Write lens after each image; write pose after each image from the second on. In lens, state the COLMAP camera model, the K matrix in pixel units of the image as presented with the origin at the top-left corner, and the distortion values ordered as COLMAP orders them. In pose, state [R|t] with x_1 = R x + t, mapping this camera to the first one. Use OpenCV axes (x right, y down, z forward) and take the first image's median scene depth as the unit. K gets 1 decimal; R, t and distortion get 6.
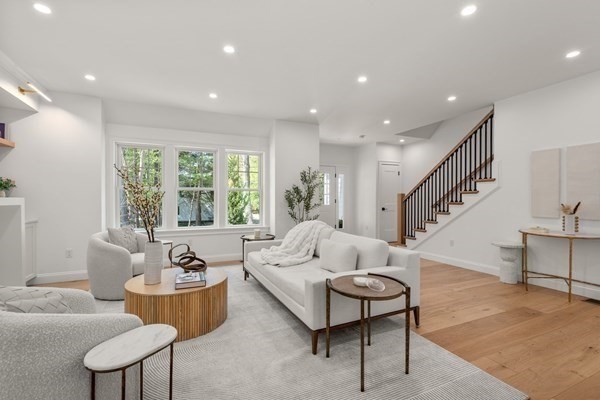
lens RADIAL K [[273.3, 0, 297.6], [0, 273.3, 200.6], [0, 0, 1]] dist [-0.002722, 0.002189]
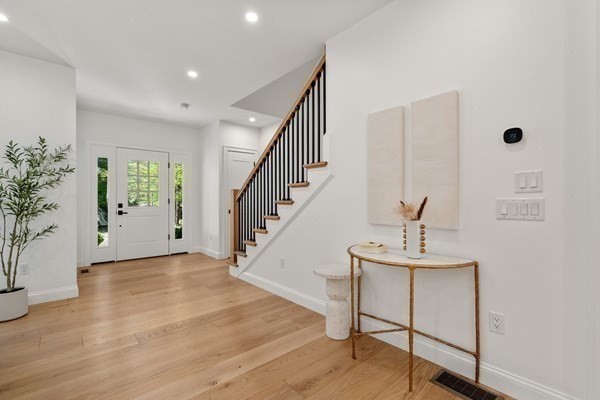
lens RADIAL K [[273.3, 0, 295.1], [0, 273.3, 200.1], [0, 0, 1]] dist [-0.002722, 0.002189]
pose [[0.961543, -0.004943, 0.274610, 0.527212], [0.006523, 0.999967, -0.004839, 0.009459], [-0.274577, 0.006444, 0.961544, 0.458412]]
